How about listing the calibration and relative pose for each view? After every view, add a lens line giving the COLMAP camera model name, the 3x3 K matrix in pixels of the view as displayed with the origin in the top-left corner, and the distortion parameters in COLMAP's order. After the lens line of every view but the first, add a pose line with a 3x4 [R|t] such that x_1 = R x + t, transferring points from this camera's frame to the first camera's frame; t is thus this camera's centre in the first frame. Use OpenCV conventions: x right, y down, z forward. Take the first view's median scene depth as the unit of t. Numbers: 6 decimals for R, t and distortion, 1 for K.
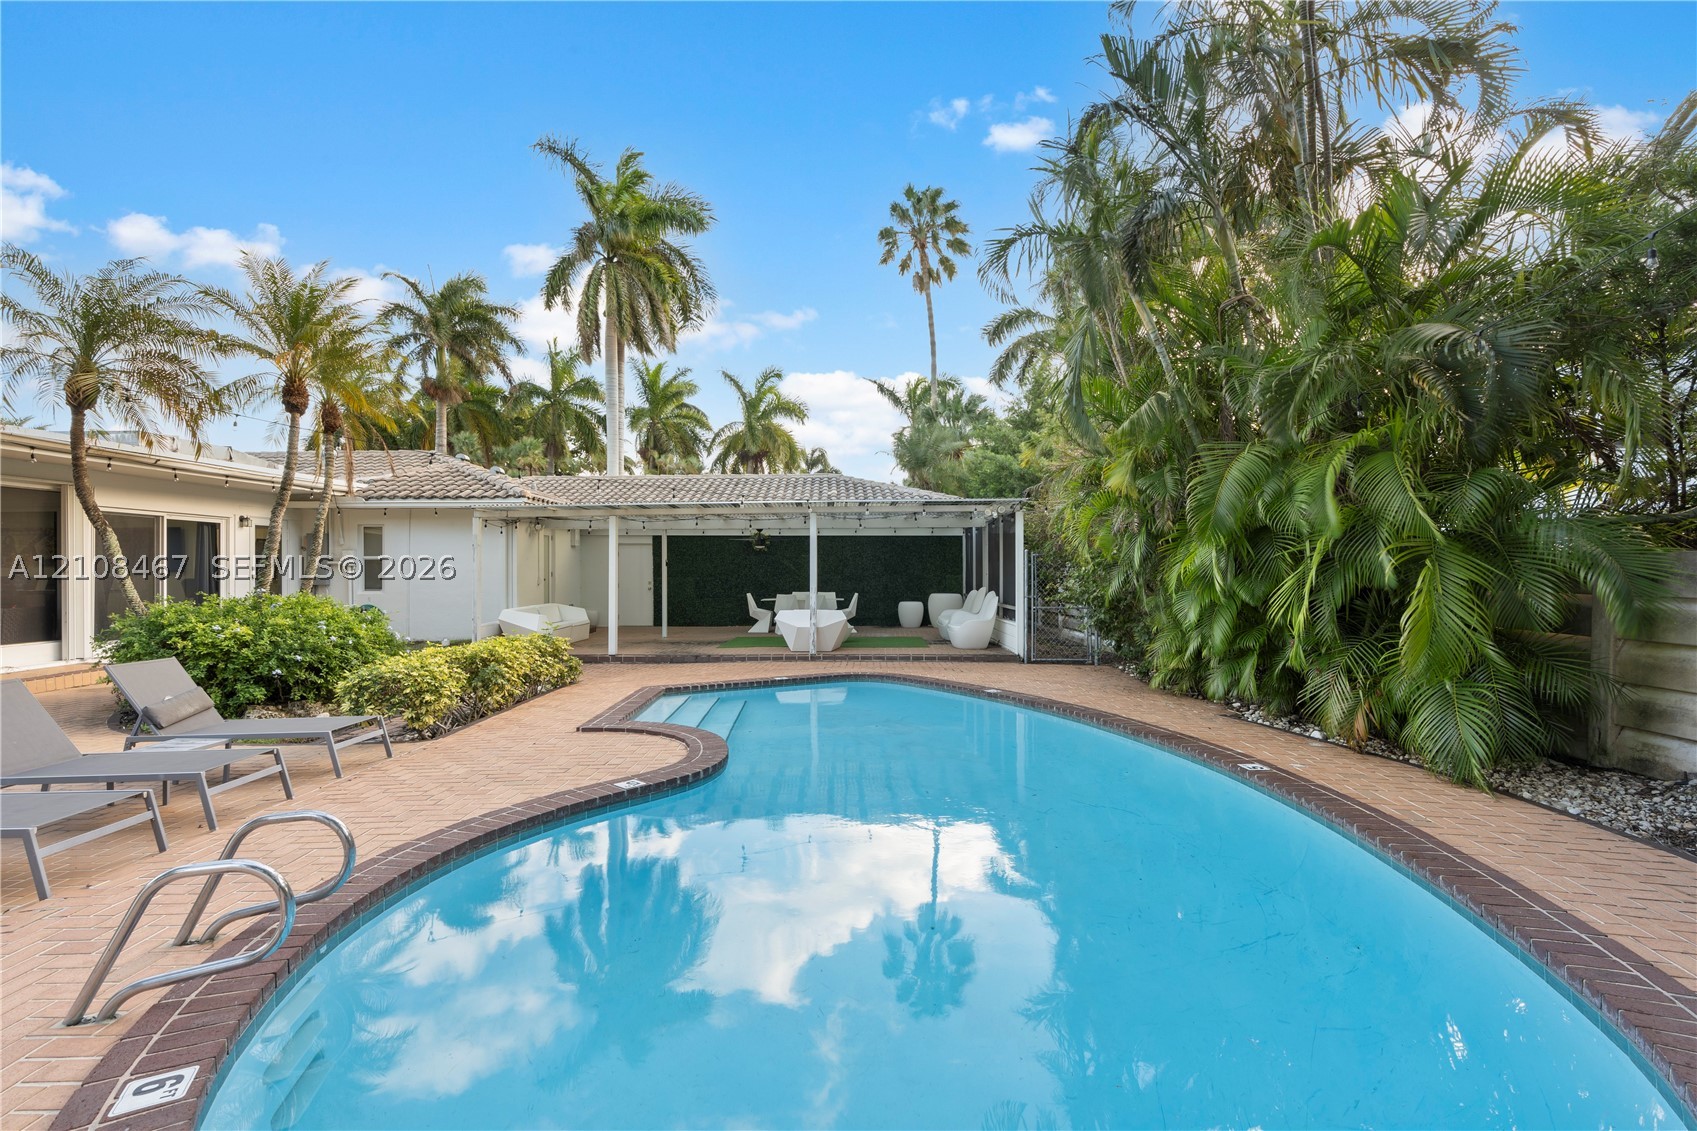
lens RADIAL K [[769.5, 0, 848.5], [0, 769.5, 565.5], [0, 0, 1]] dist [0.000299, 0.000023]
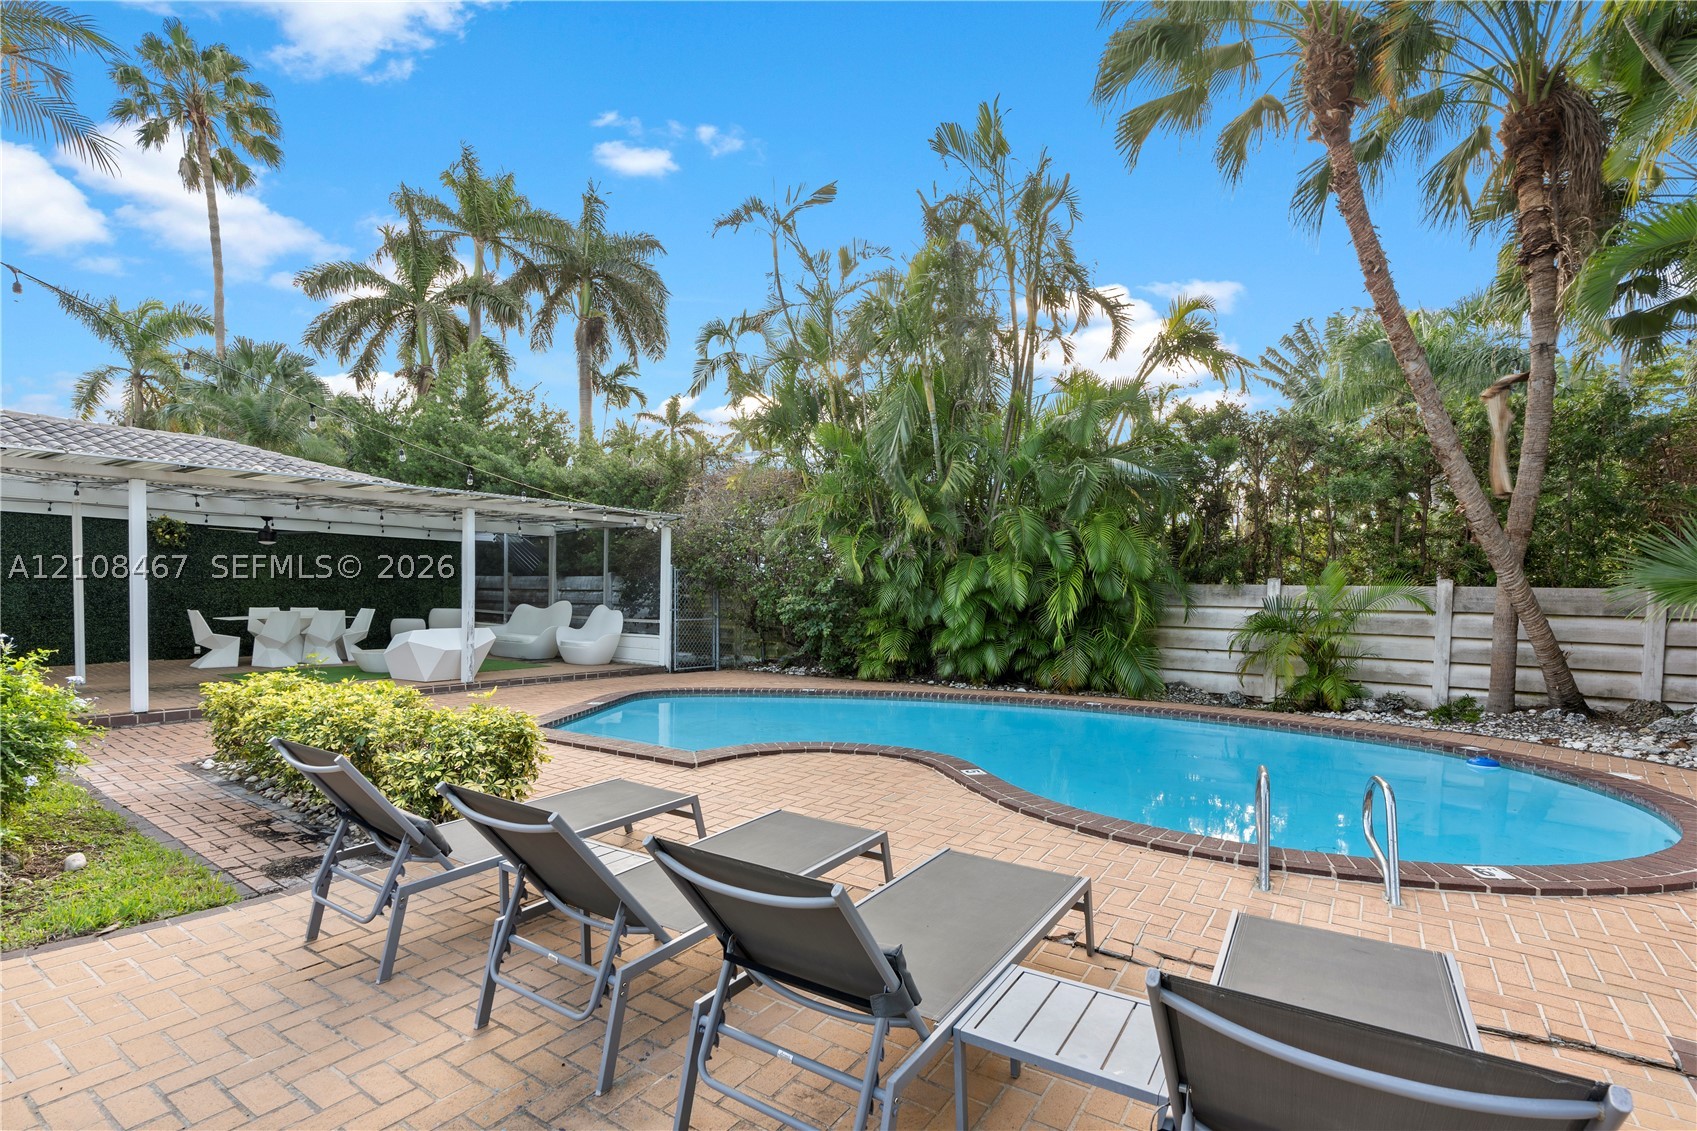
lens RADIAL K [[789.1, 0, 848.8], [0, 789.1, 634.6], [0, 0, 1]] dist [0.000787, 0.000265]
pose [[0.539798, -0.031157, 0.841218, -0.400831], [-0.024128, 0.998332, 0.052459, 0.007356], [-0.841449, -0.048614, 0.538145, 0.155734]]
